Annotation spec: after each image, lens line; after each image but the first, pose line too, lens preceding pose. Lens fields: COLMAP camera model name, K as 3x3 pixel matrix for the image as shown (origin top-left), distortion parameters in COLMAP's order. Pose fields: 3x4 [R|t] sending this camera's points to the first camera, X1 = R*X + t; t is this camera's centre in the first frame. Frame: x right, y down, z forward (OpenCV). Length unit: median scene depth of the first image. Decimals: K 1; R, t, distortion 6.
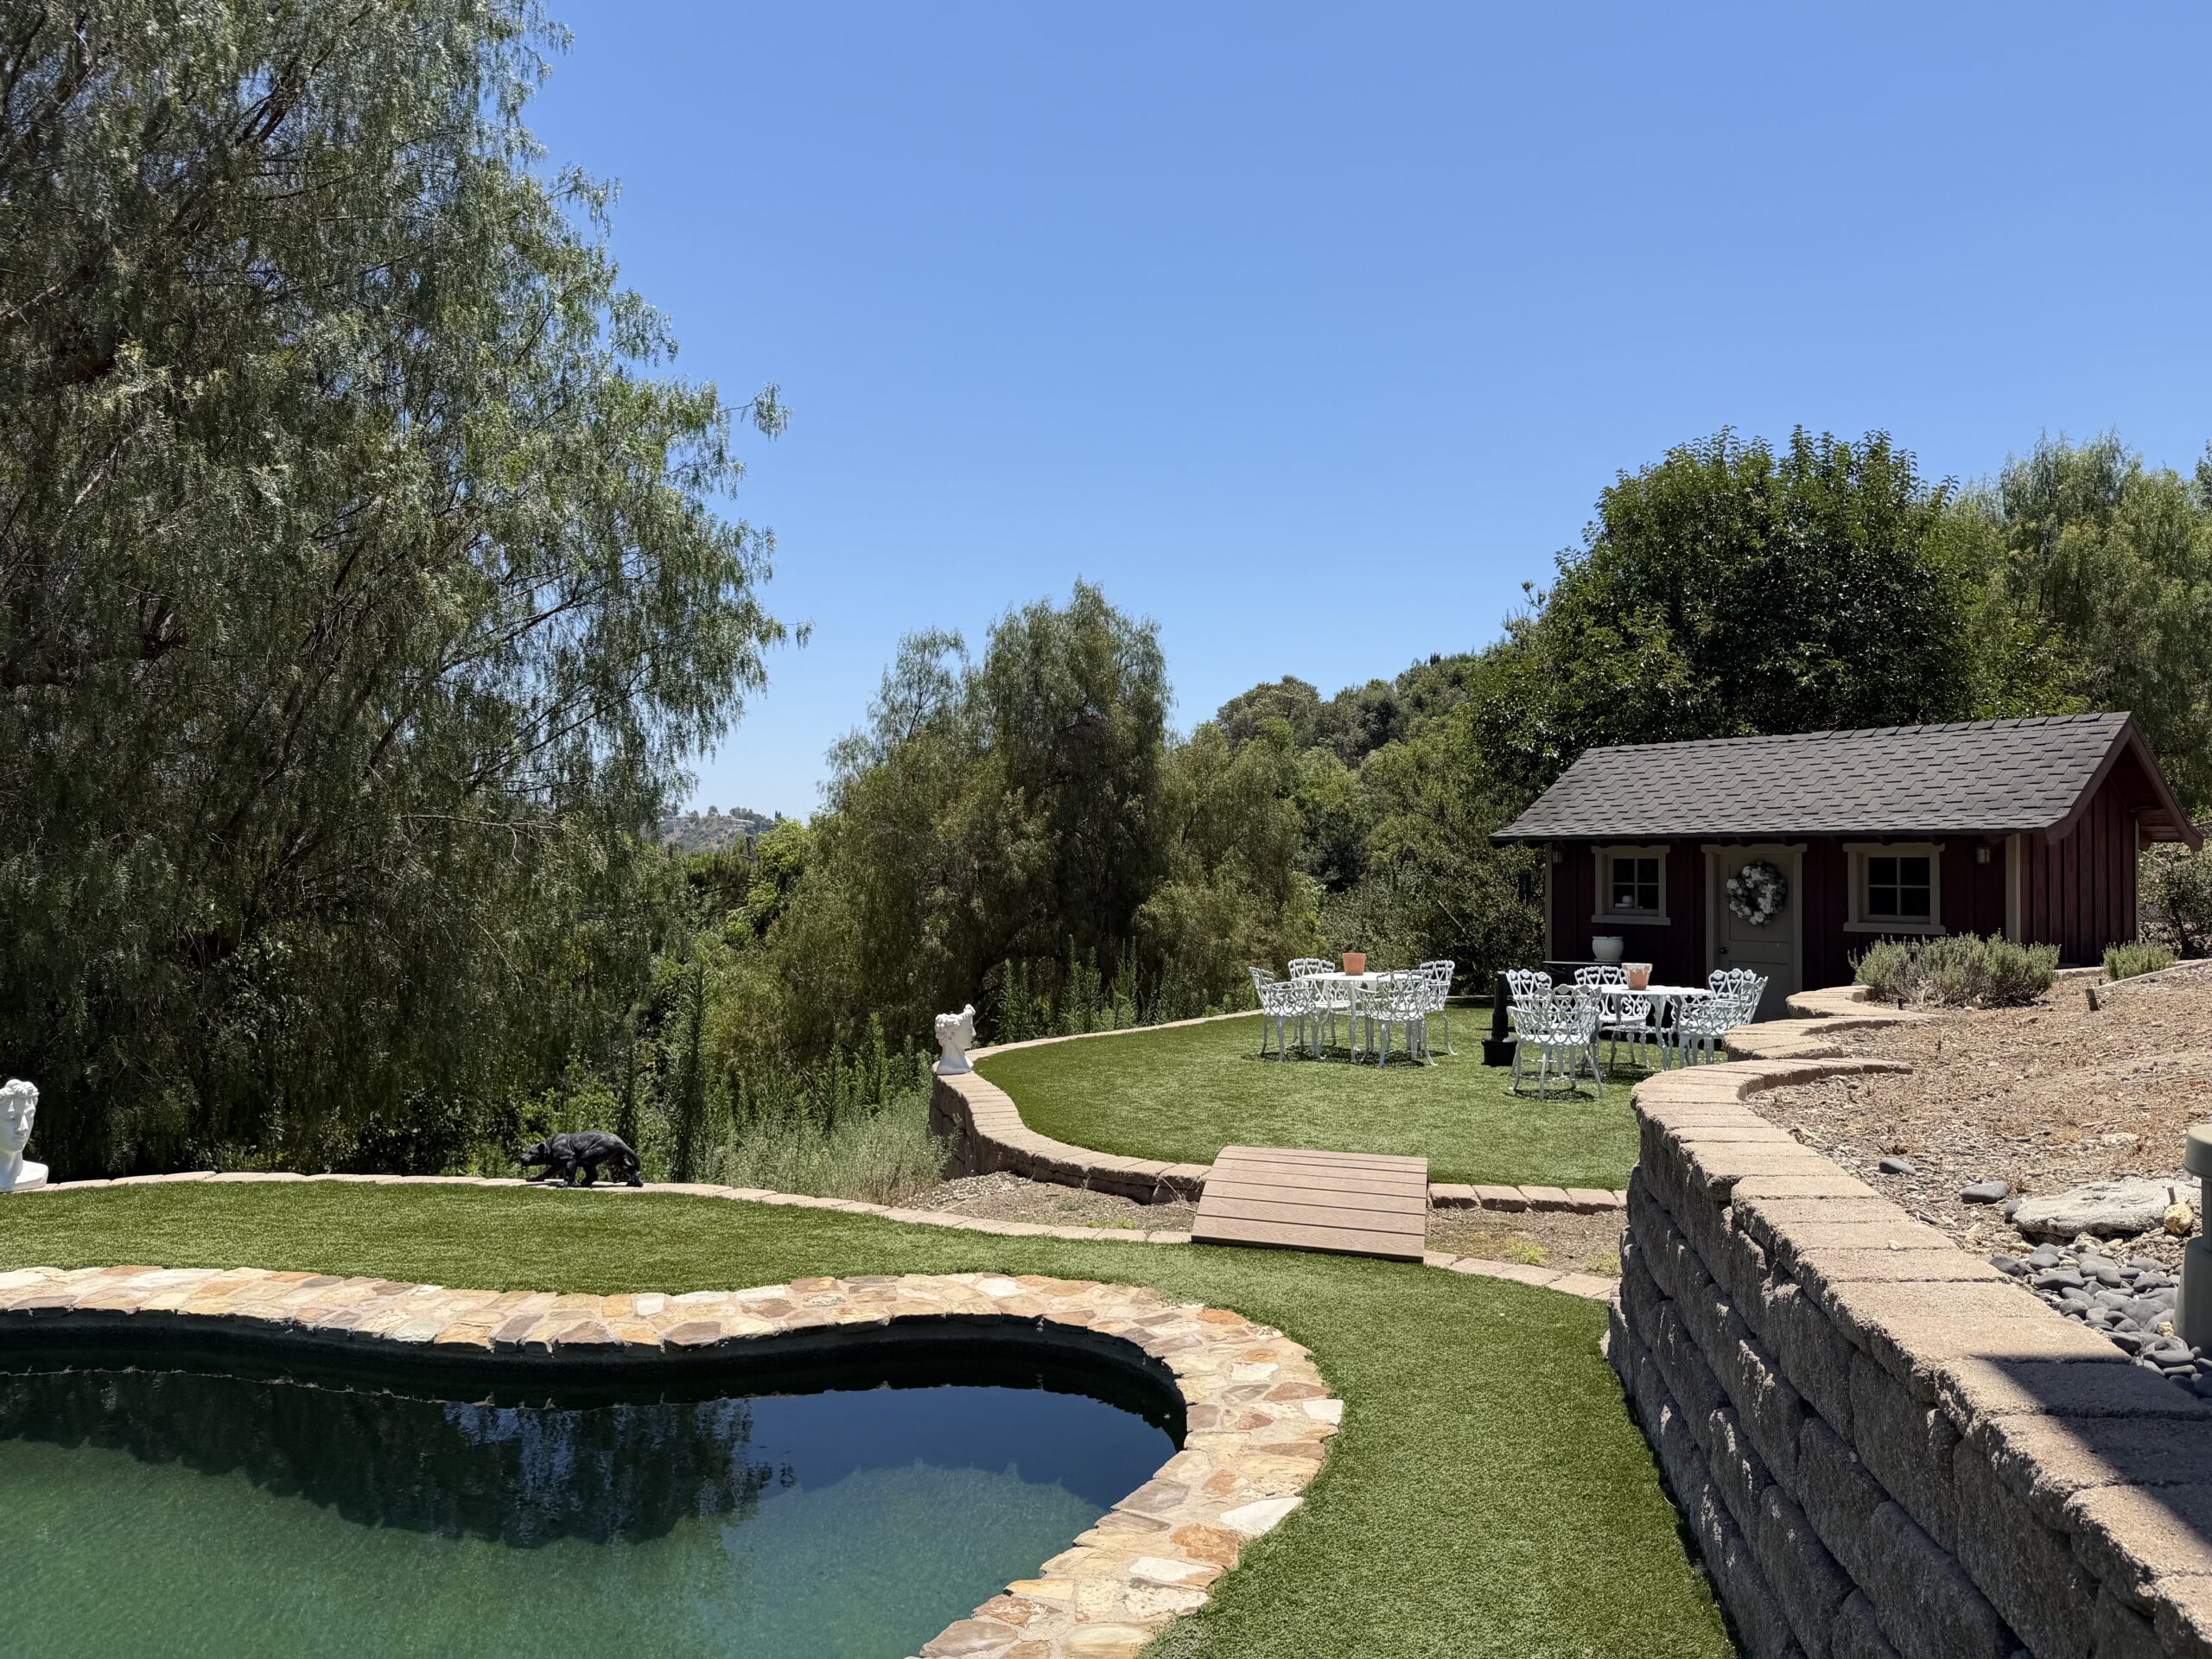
lens RADIAL K [[1587.1, 0, 1104.7], [0, 1587.1, 843.4], [0, 0, 1]] dist [0.031737, -0.016797]
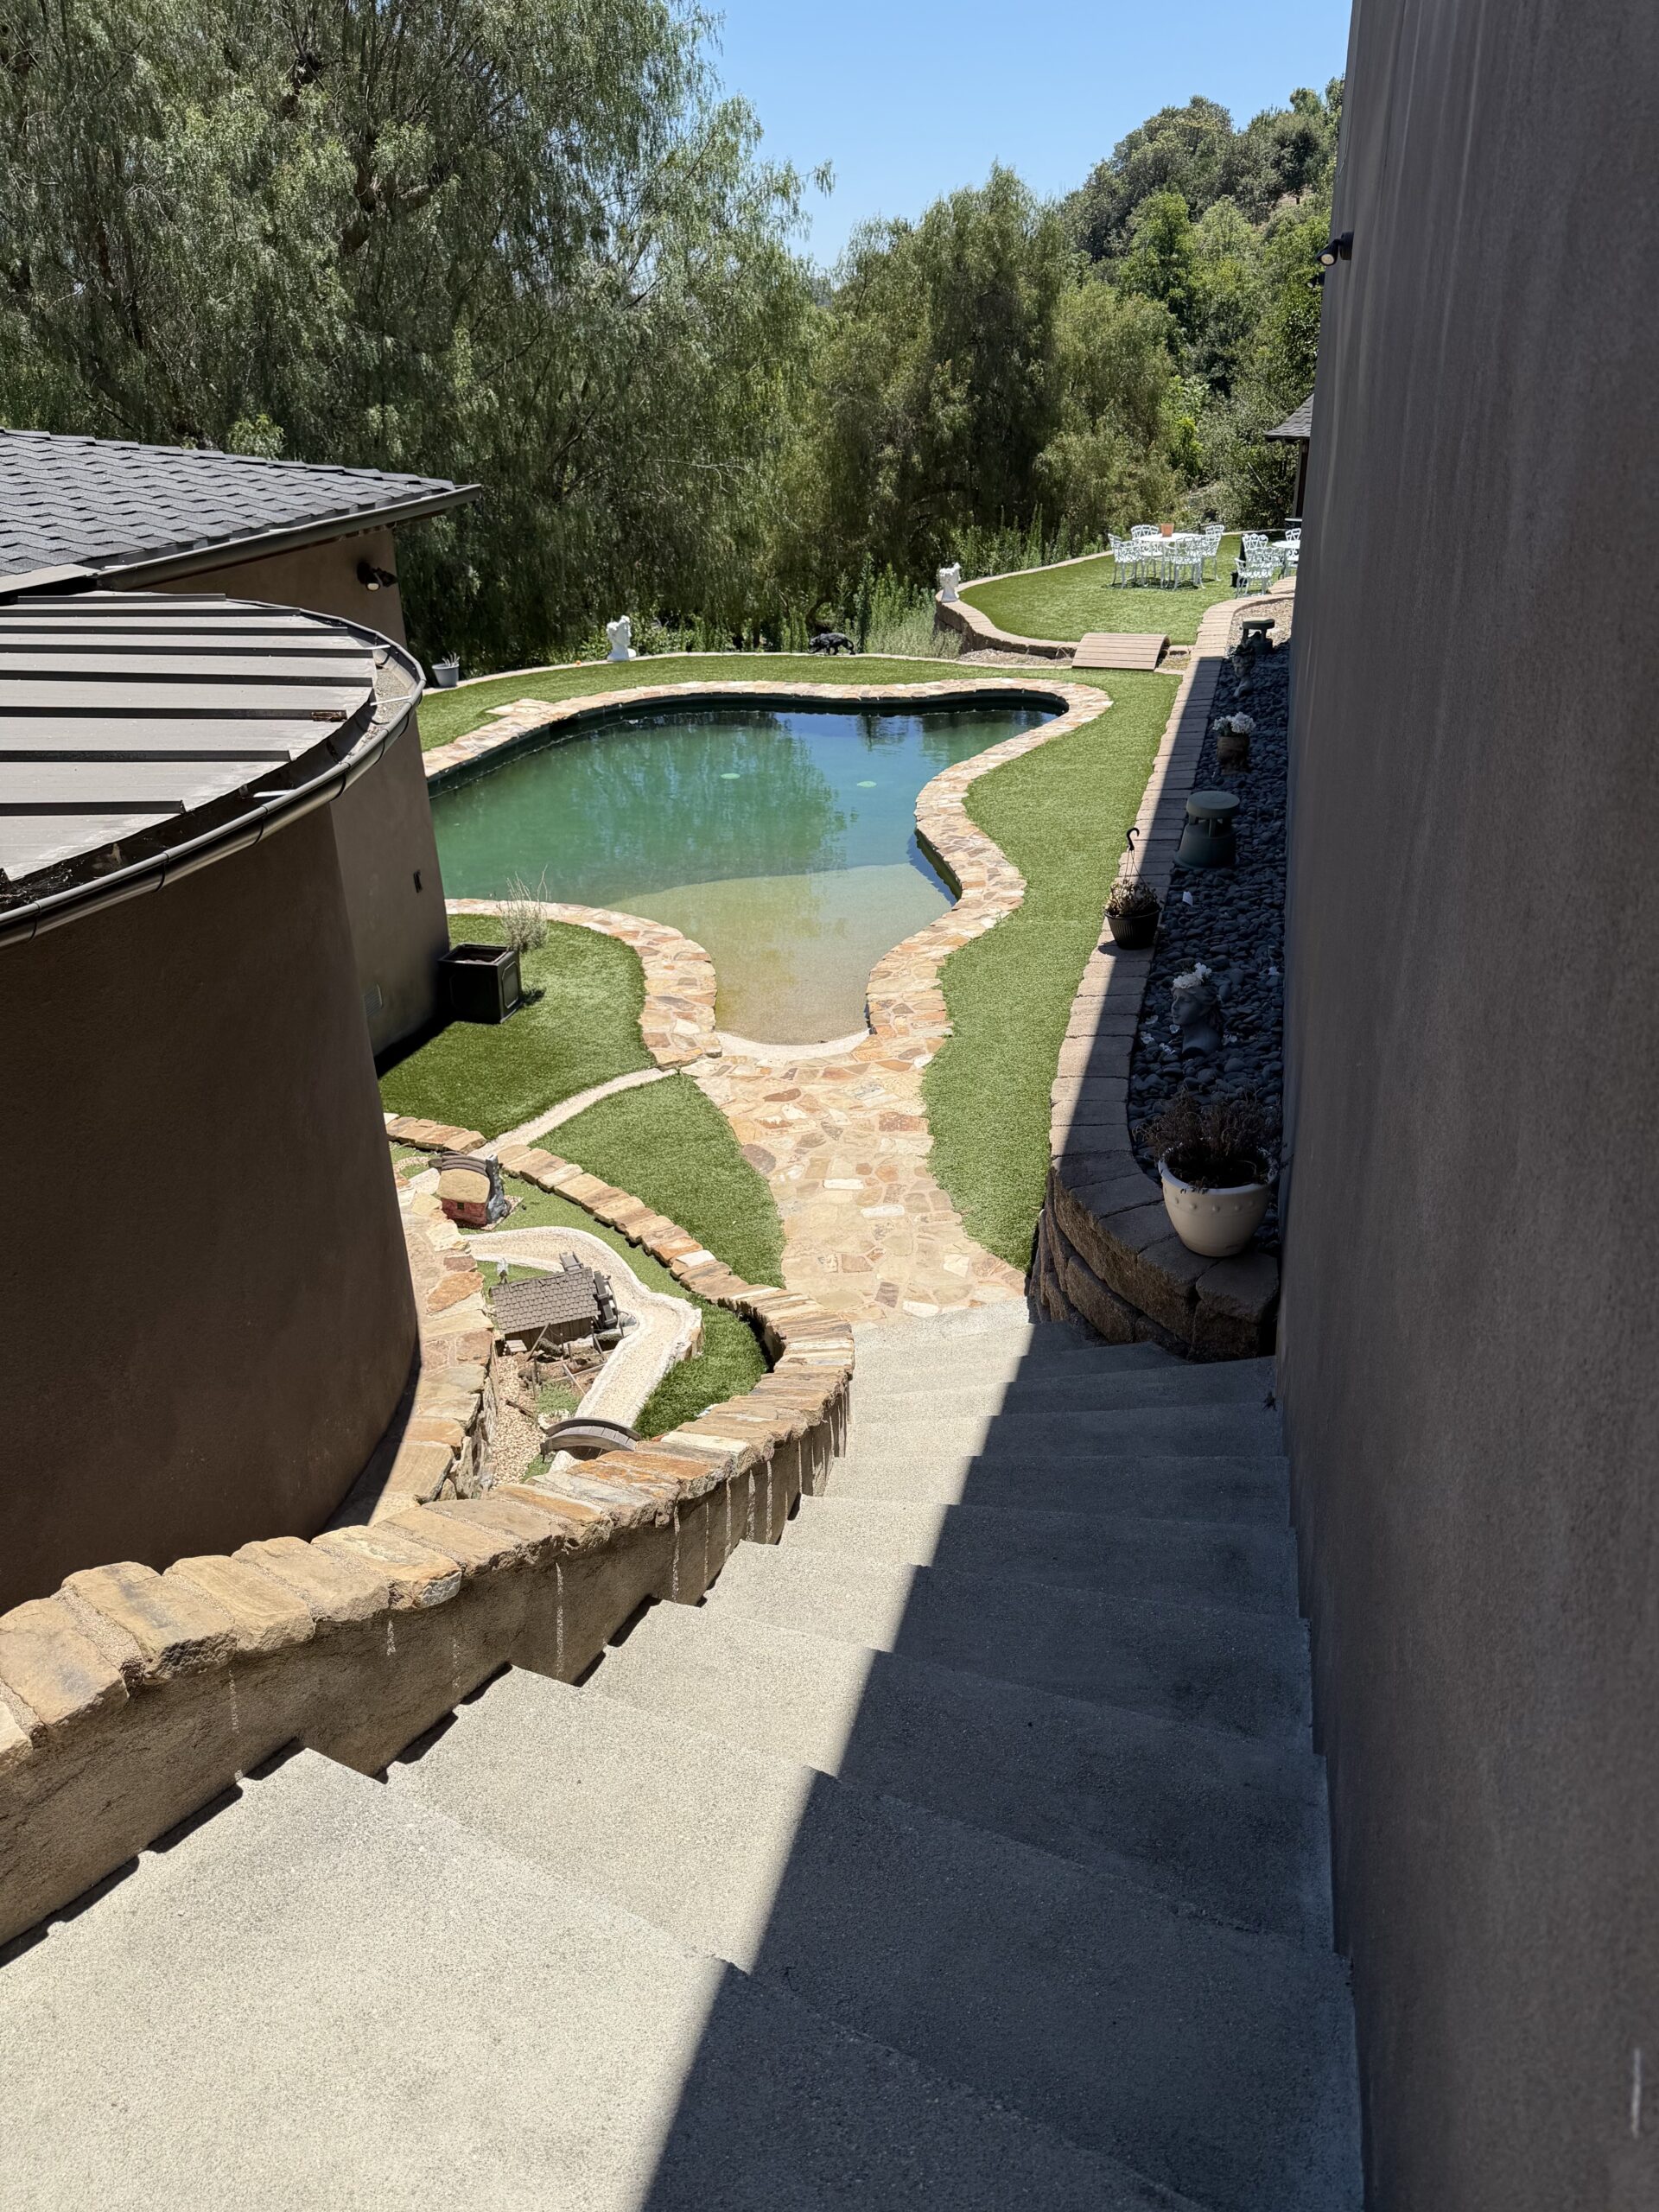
lens RADIAL K [[1587.1, 0, 841.3], [0, 1587.1, 1121.5], [0, 0, 1]] dist [0.031737, -0.016797]
pose [[0.996253, 0.002407, -0.086456, -0.025088], [0.037362, 0.889556, 0.455296, -0.077997], [0.078004, -0.456820, 0.886133, -0.444627]]
